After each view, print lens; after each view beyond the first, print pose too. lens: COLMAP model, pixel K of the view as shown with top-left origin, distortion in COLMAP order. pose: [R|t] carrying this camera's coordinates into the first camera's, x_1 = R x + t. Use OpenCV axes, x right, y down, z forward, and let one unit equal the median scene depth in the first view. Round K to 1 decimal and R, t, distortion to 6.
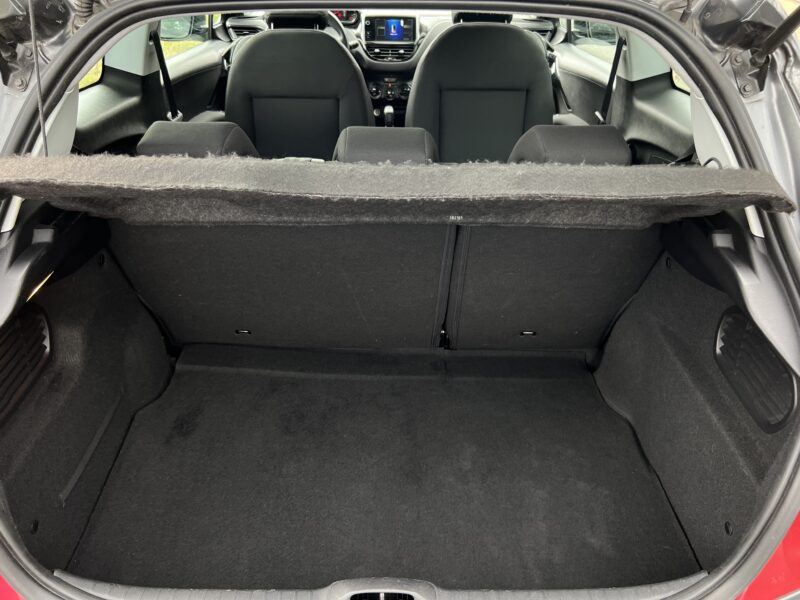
lens RADIAL K [[616.0, 0, 412.4], [0, 616.0, 240.0], [0, 0, 1]] dist [0.030879, -0.015090]
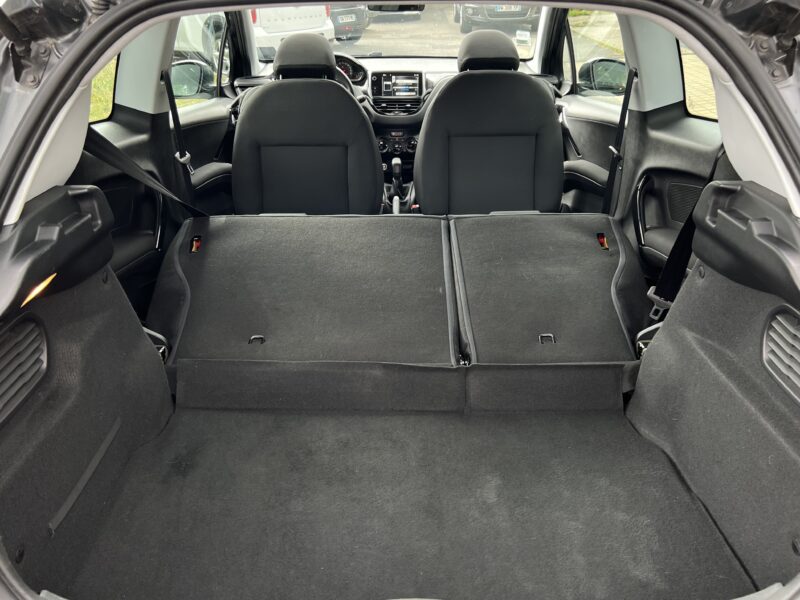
lens RADIAL K [[616.0, 0, 400.7], [0, 616.0, 299.6], [0, 0, 1]] dist [0.030879, -0.015090]
pose [[0.999907, -0.010880, -0.008254, -0.031254], [0.009867, 0.993423, -0.114074, 0.153154], [0.009440, 0.113982, 0.993438, 0.048085]]
